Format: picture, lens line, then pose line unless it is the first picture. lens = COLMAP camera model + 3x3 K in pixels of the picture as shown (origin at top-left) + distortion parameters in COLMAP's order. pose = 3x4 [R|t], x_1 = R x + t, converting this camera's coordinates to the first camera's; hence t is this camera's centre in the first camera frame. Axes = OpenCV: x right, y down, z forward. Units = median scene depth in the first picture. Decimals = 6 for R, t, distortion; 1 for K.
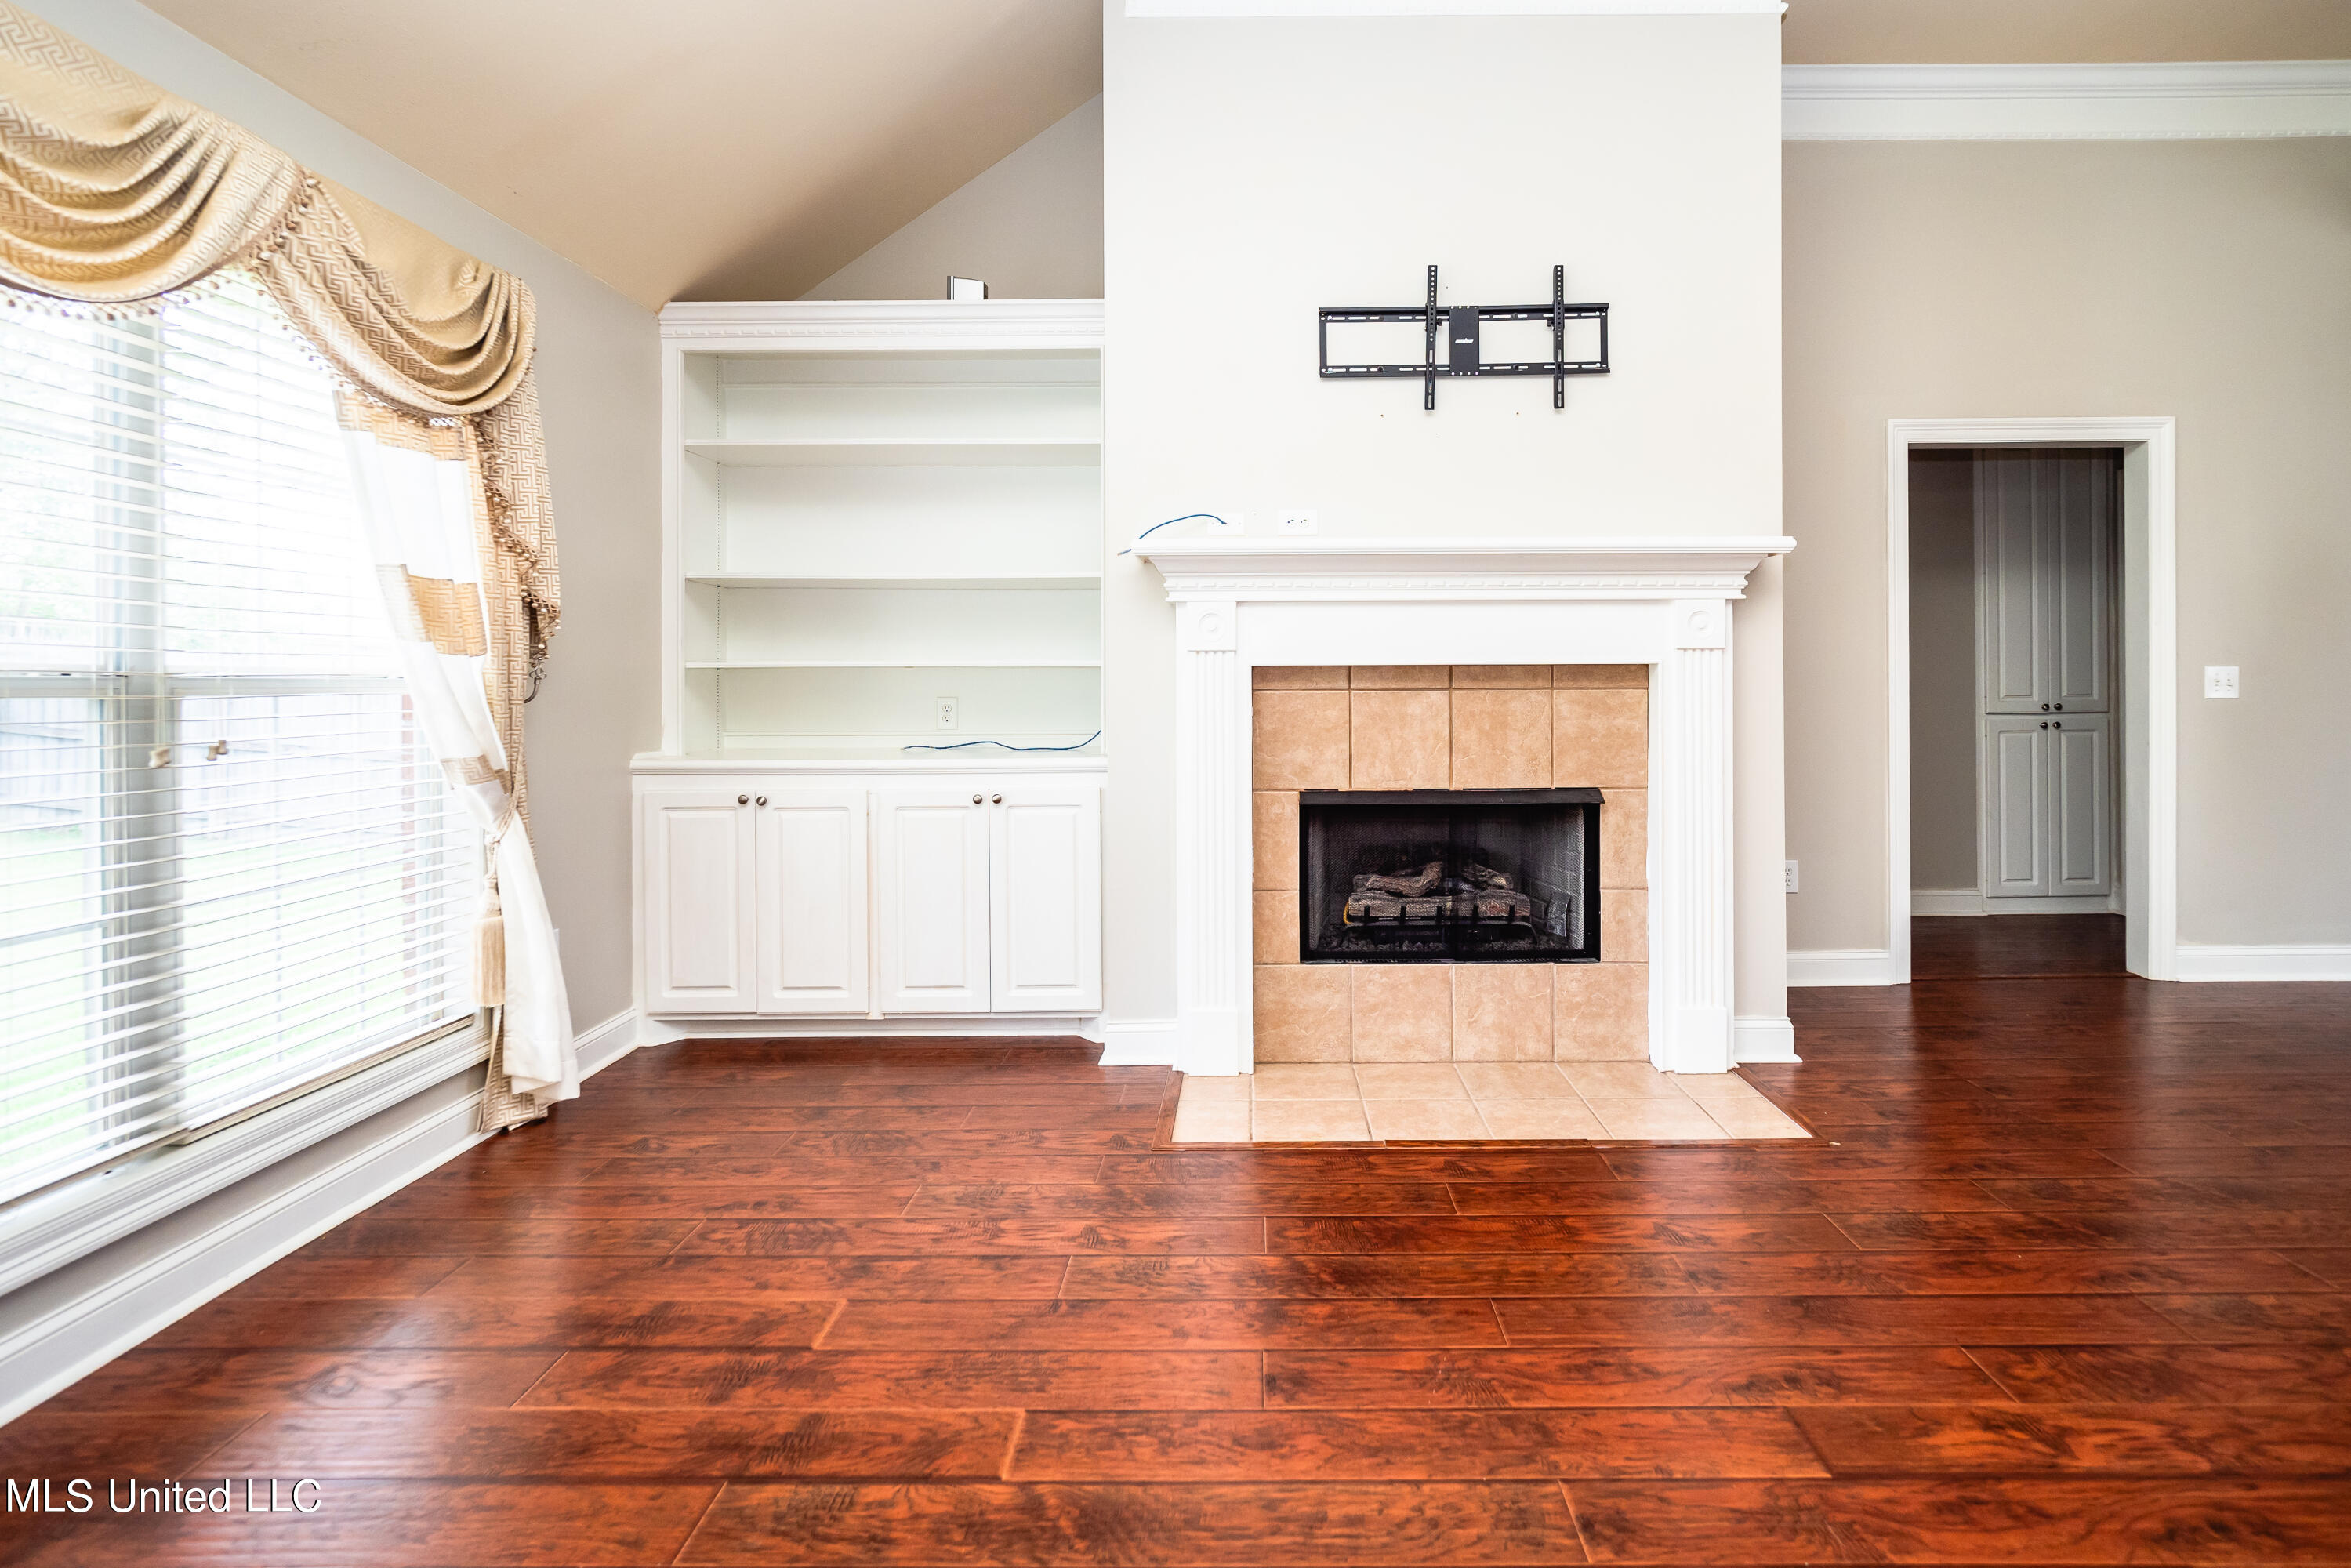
lens RADIAL K [[1164.2, 0, 1224.4], [0, 1164.2, 685.4], [0, 0, 1]] dist [-0.002360, 0.001813]
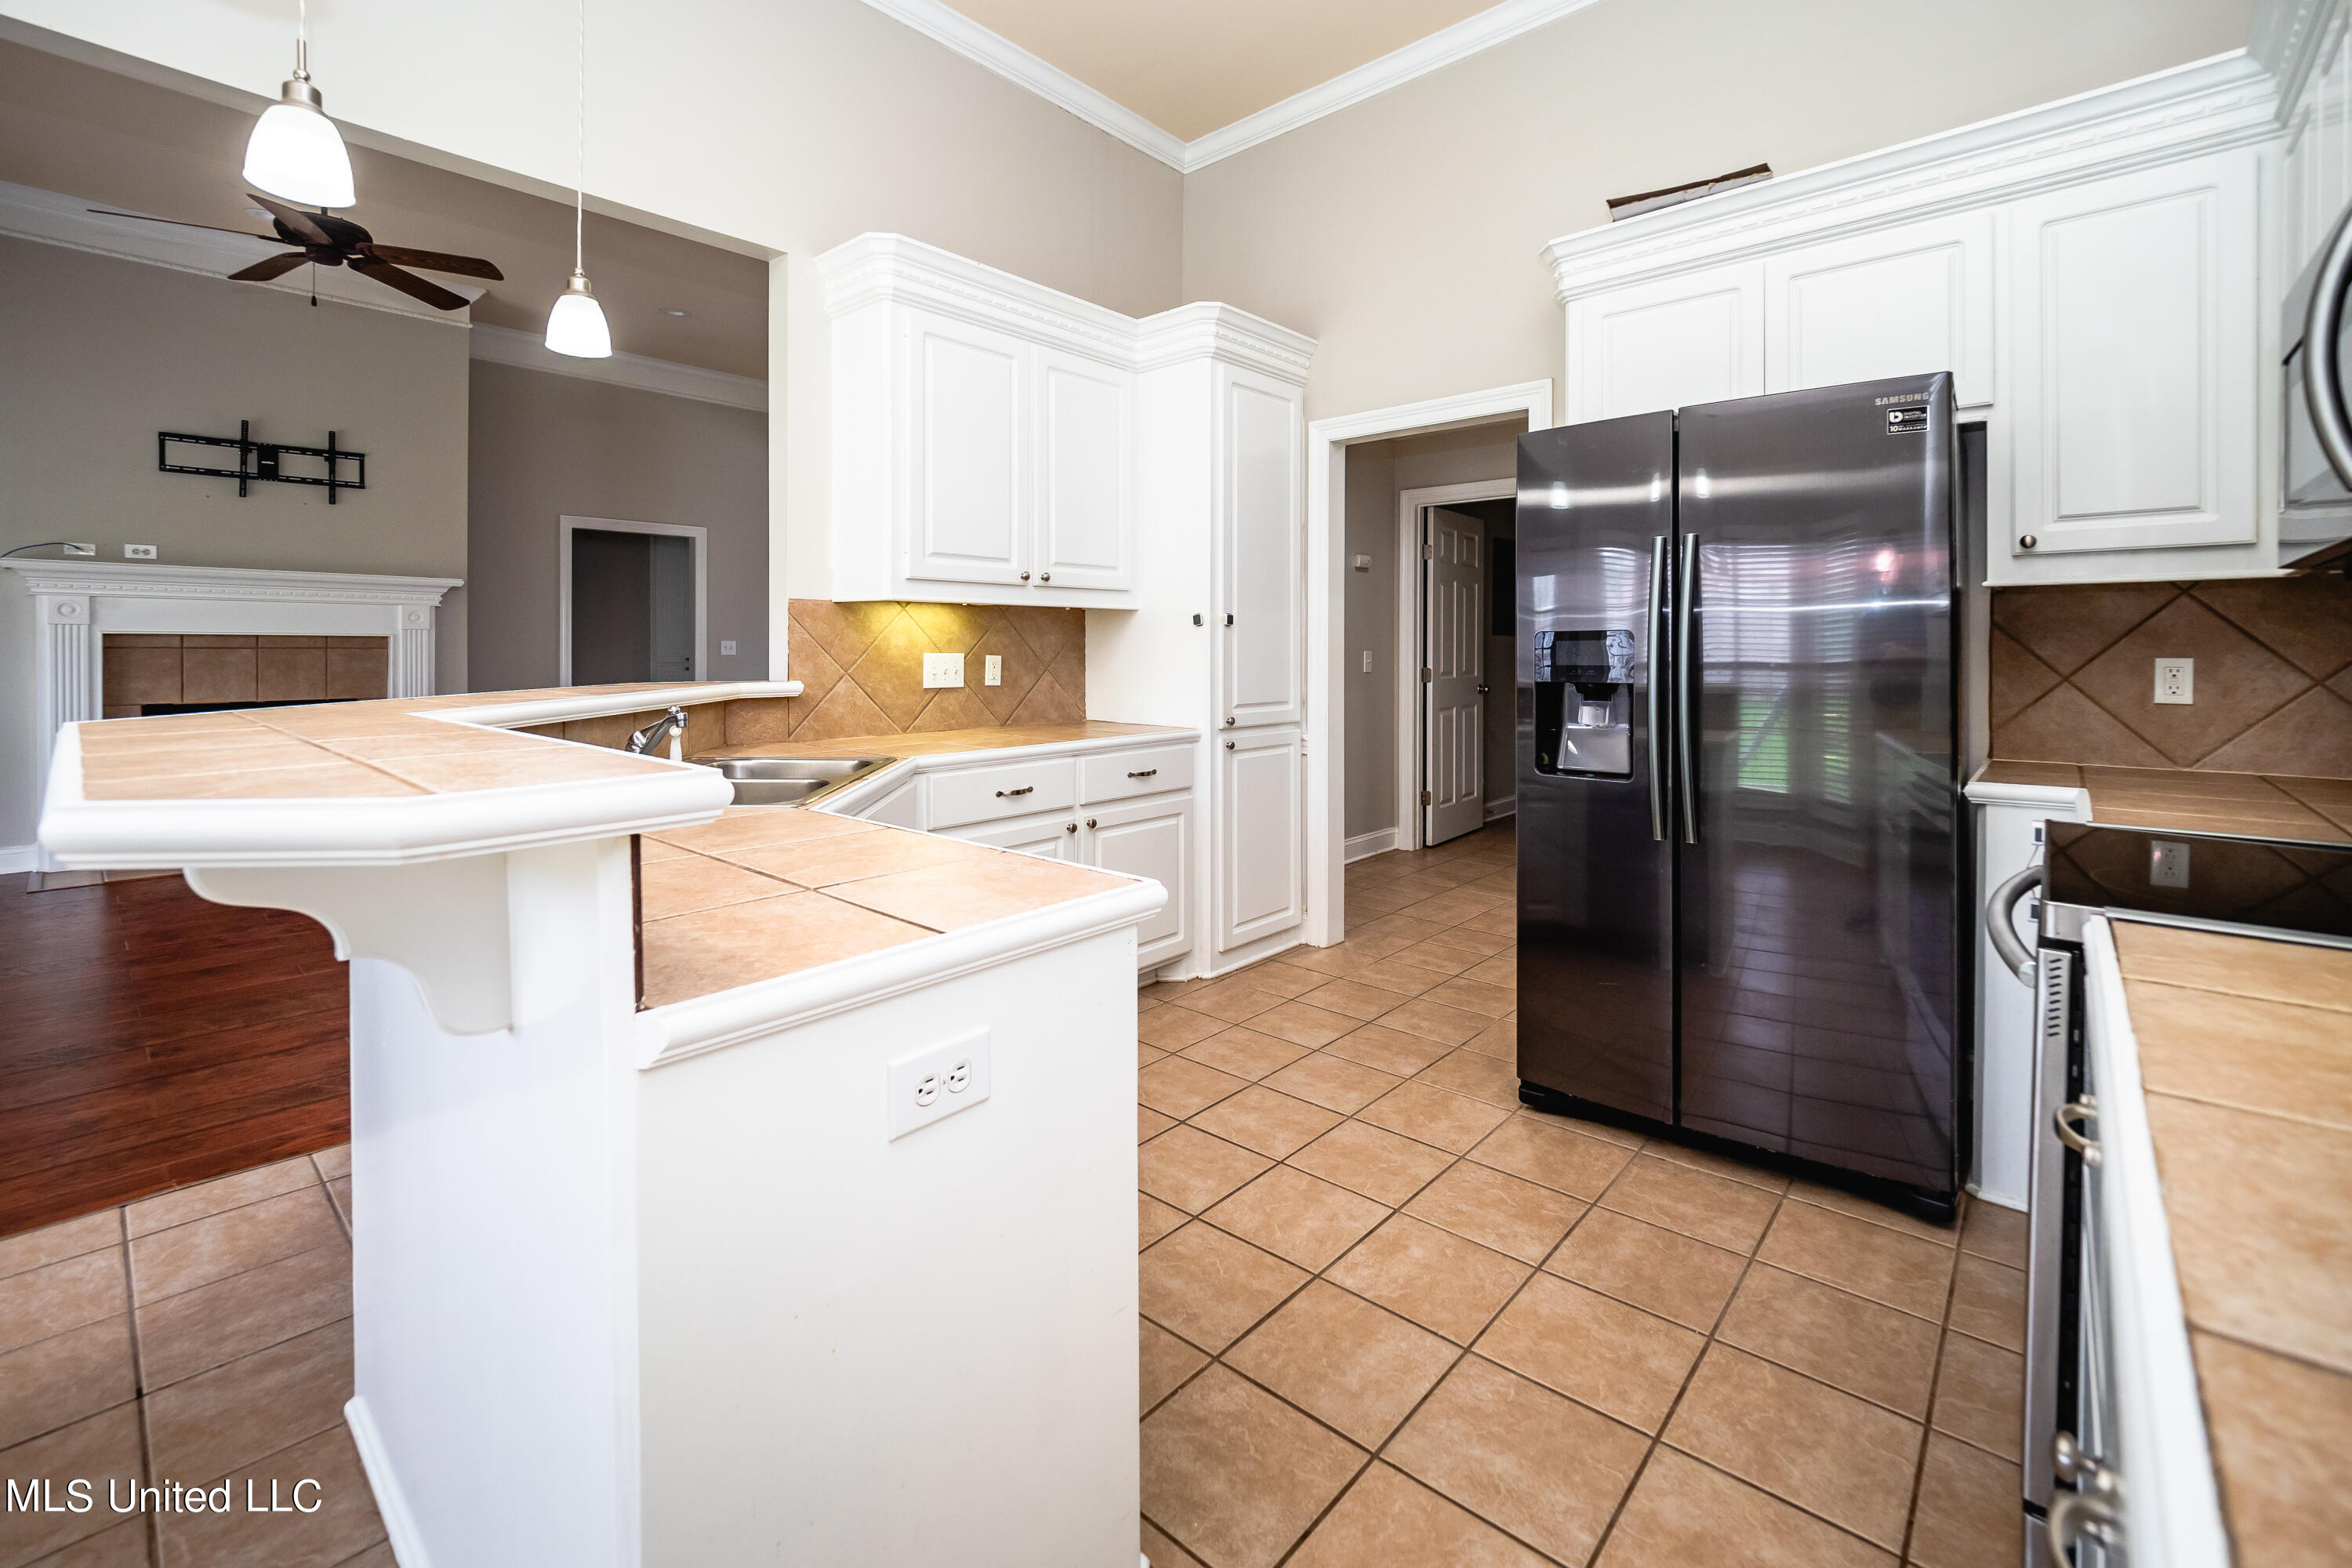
lens RADIAL K [[1009.2, 0, 1143.9], [0, 1009.2, 655.1], [0, 0, 1]] dist [0.001901, 0.001025]
pose [[0.660599, 0.004673, 0.750724, -0.082981], [-0.018335, 0.999783, 0.009912, -0.027777], [-0.750515, -0.020312, 0.660541, -1.141646]]
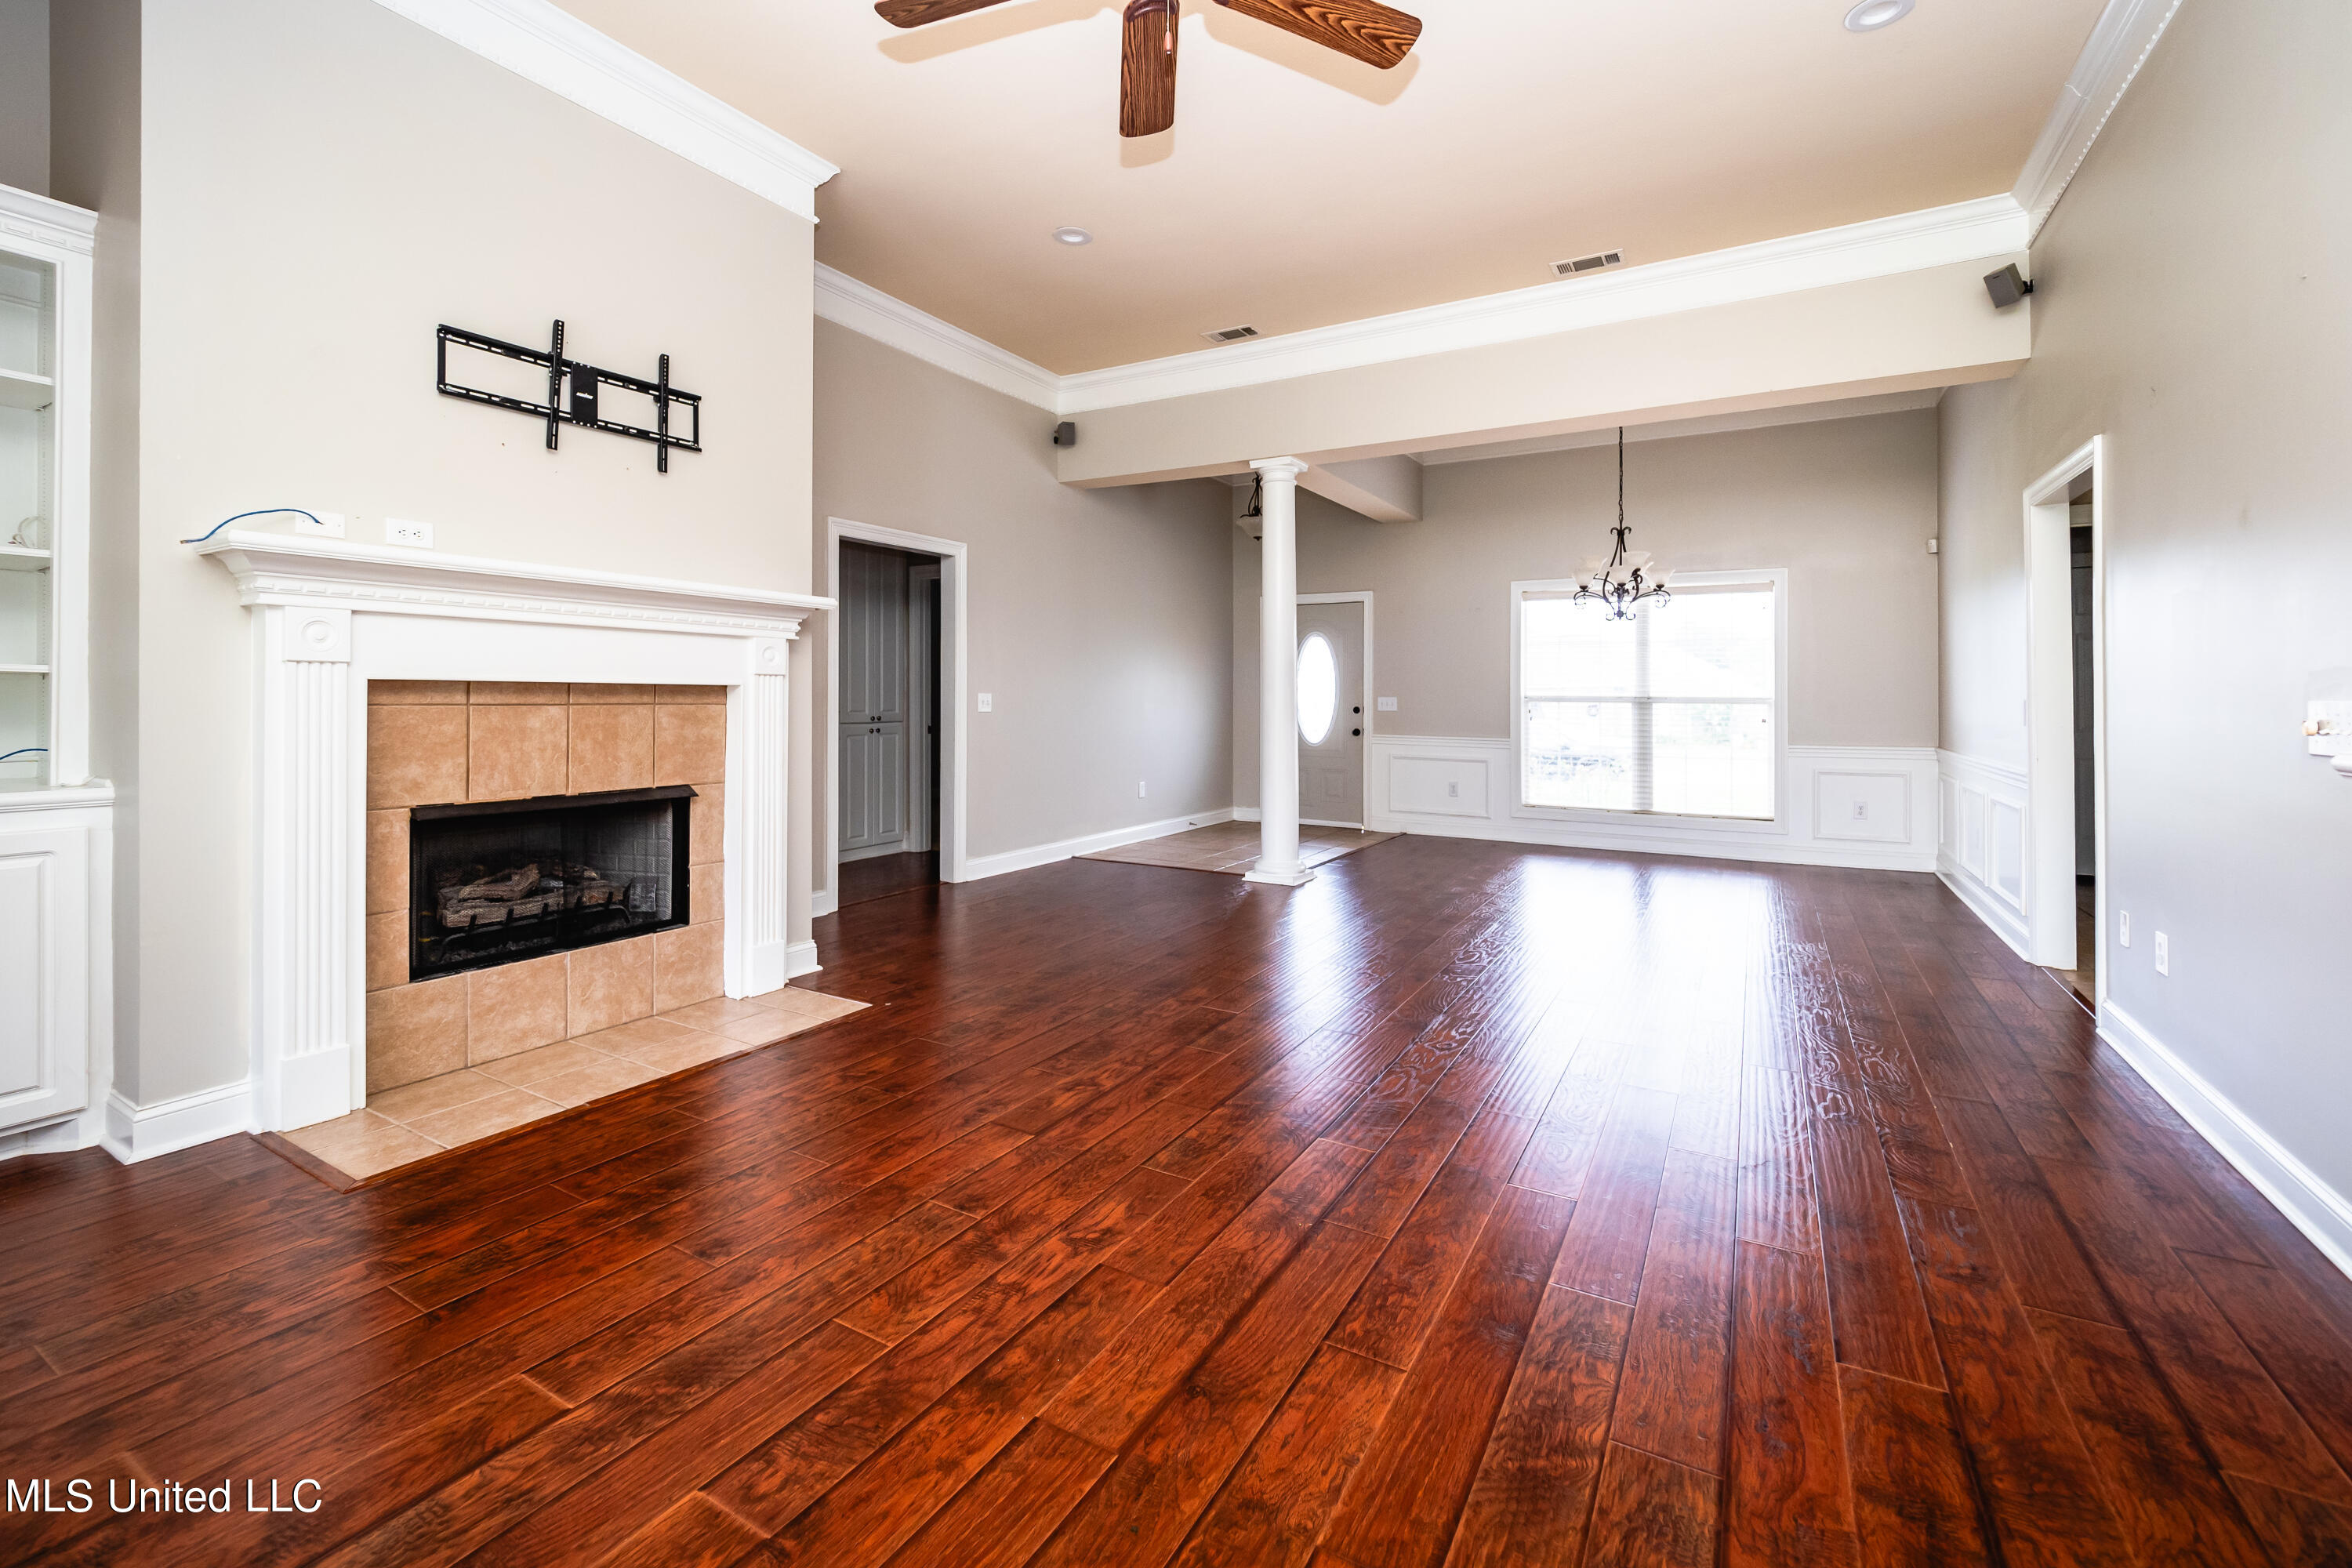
lens RADIAL K [[1009.2, 0, 1205.4], [0, 1009.2, 700.8], [0, 0, 1]] dist [0.001901, 0.001025]
pose [[0.485096, 0.007279, 0.874431, -0.356845], [-0.003997, 0.999973, -0.006107, 0.003441], [-0.874452, -0.000532, 0.485112, -0.000930]]
